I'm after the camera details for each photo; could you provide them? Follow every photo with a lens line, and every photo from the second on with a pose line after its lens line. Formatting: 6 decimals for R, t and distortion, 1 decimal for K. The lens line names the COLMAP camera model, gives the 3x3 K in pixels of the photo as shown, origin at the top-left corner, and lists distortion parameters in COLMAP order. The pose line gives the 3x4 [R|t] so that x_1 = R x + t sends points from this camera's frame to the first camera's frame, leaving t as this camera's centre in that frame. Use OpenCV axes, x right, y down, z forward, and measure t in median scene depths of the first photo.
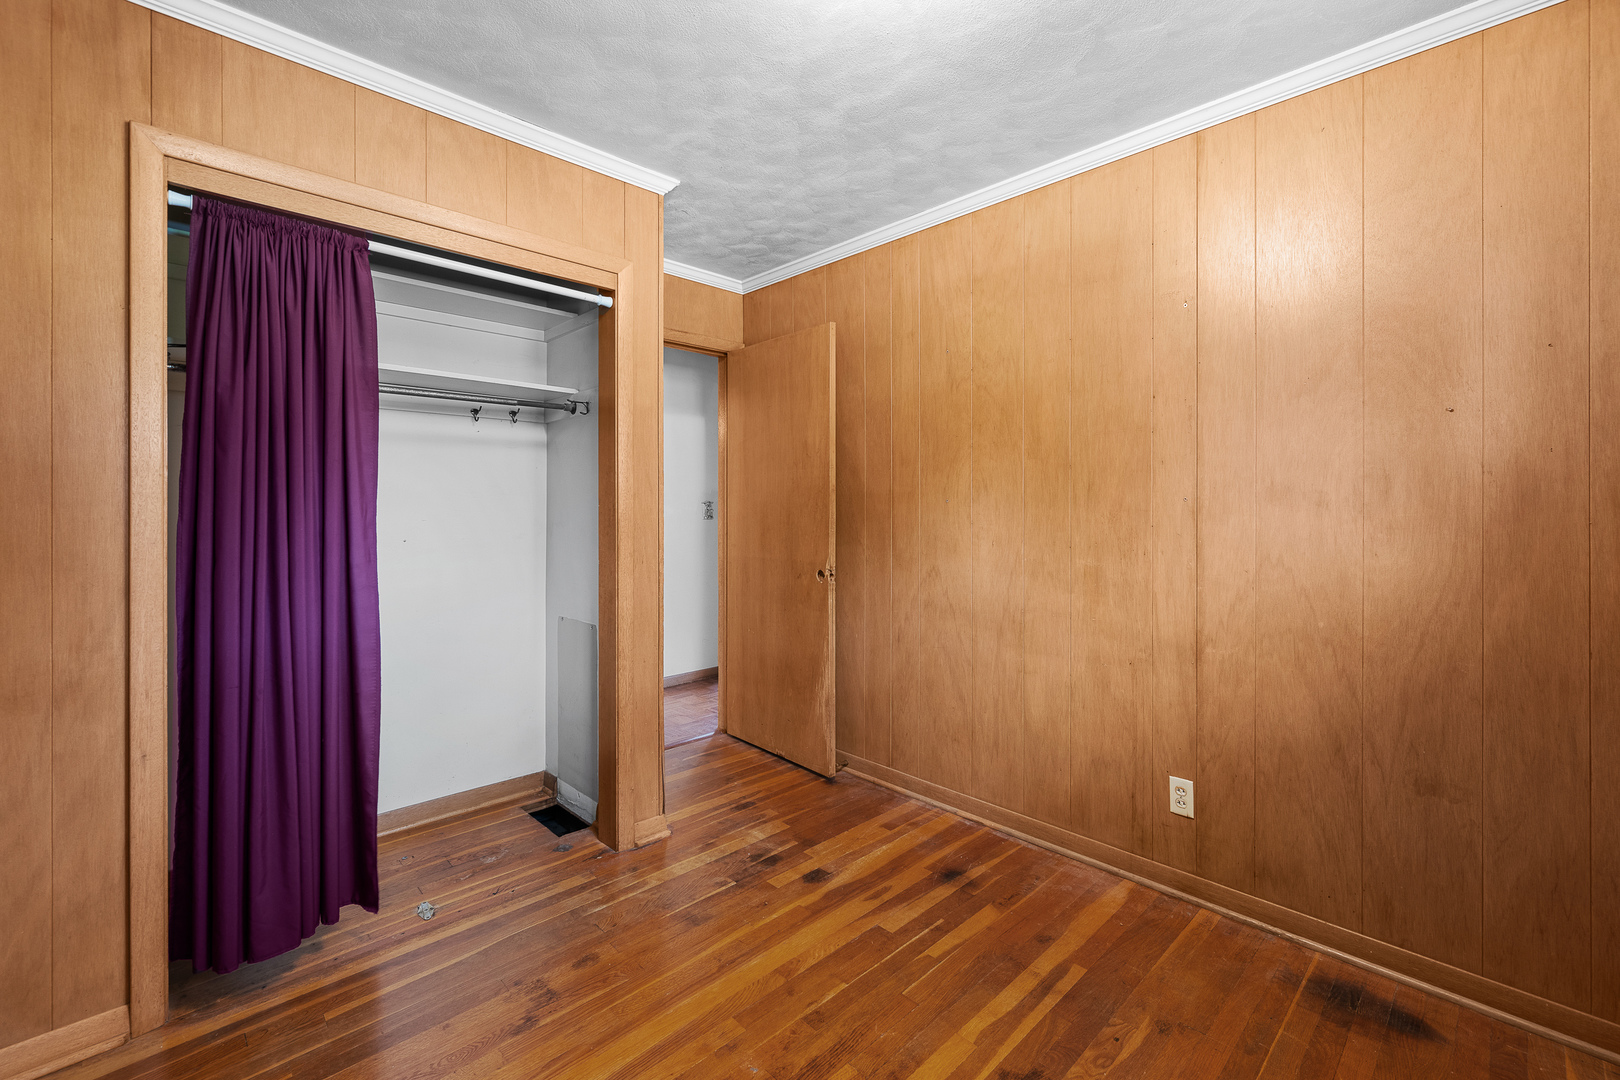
lens RADIAL K [[670.4, 0, 808.0], [0, 670.4, 512.0], [0, 0, 1]] dist [-0.000057, 0.000102]
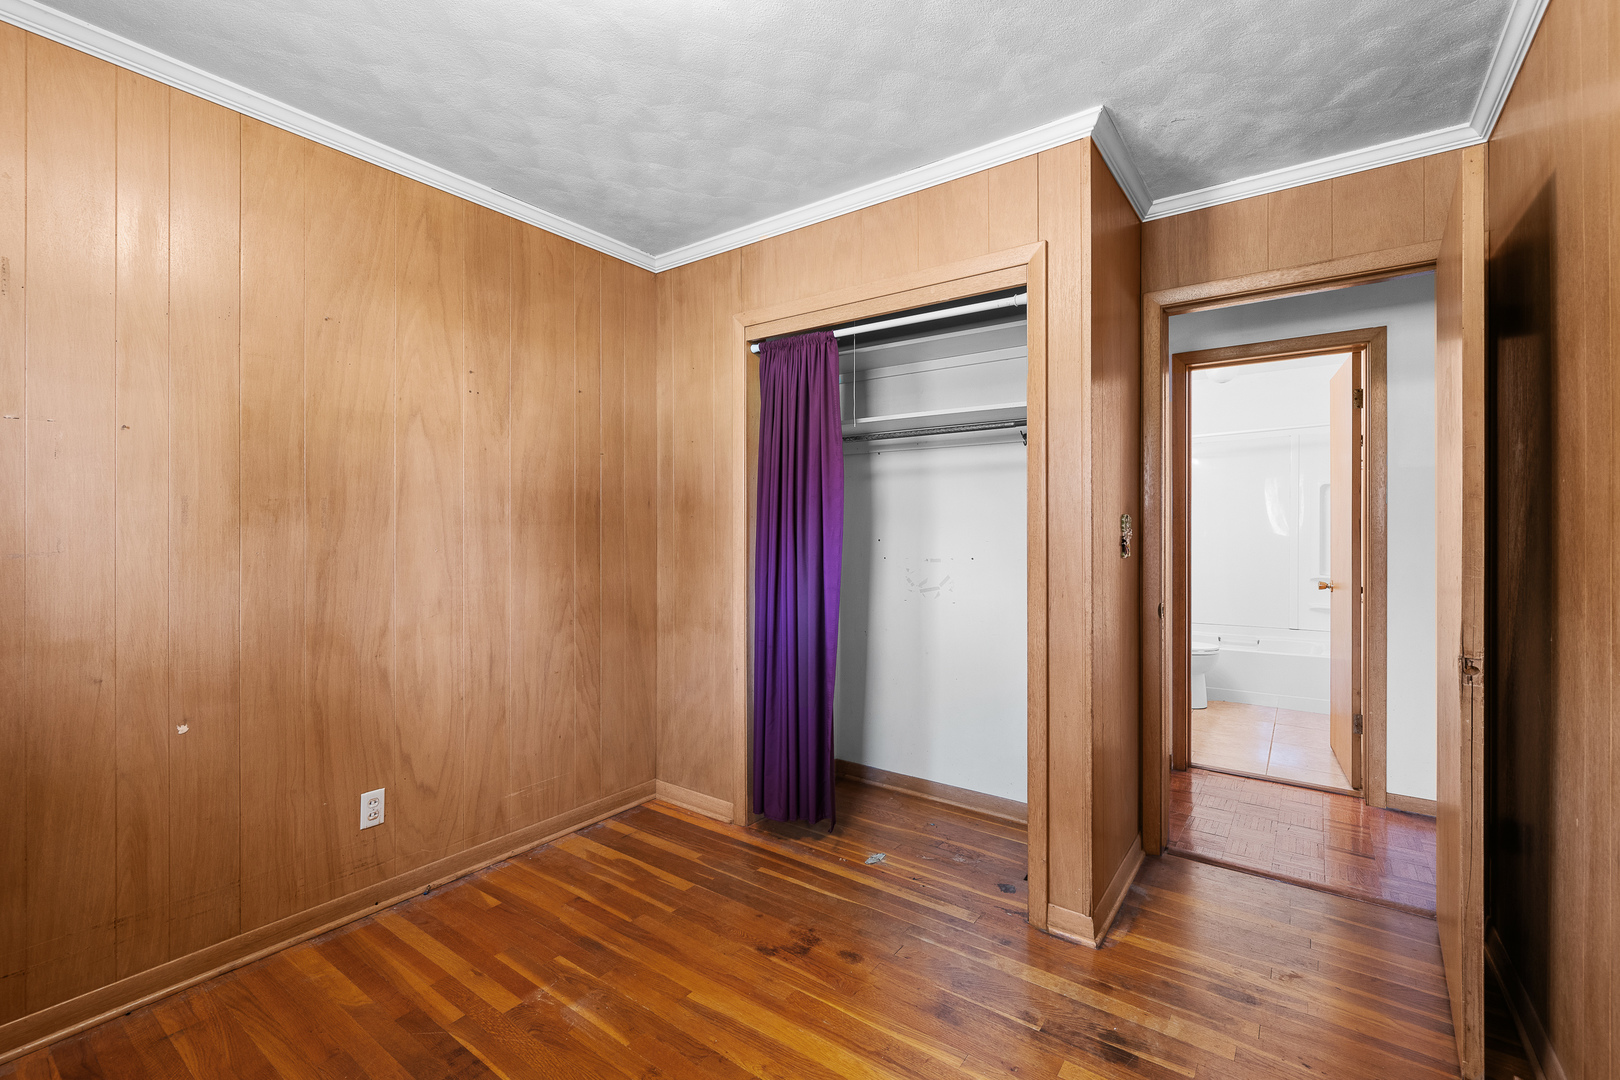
lens RADIAL K [[689.4, 0, 814.5], [0, 689.4, 534.4], [0, 0, 1]] dist [0.000382, 0.000002]
pose [[0.192207, 0.008328, -0.981319, 0.608375], [-0.006703, 0.999952, 0.007174, -0.006238], [0.981332, 0.005199, 0.192253, 0.612243]]
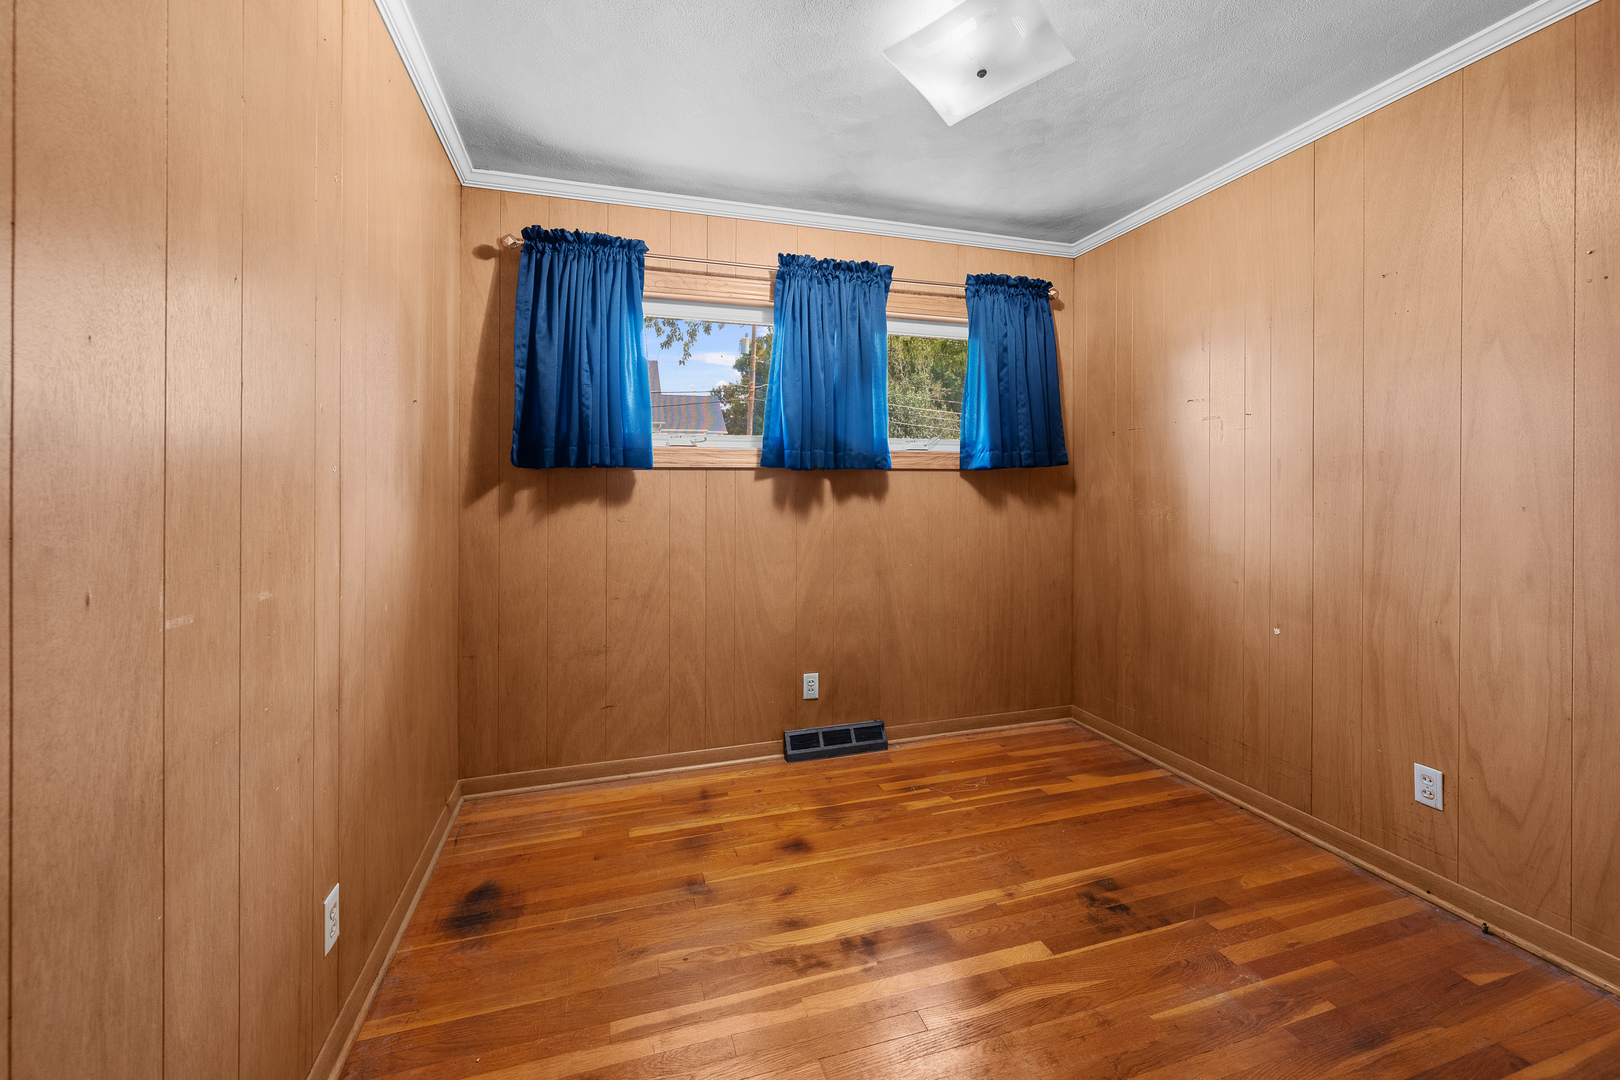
lens RADIAL K [[667.9, 0, 812.2], [0, 667.9, 490.4], [0, 0, 1]] dist [-0.000735, -0.000126]
pose [[-0.900278, 0.001254, 0.435313, -0.152071], [0.004657, 0.999966, 0.006749, -0.000726], [-0.435290, 0.008103, -0.900254, 1.340189]]
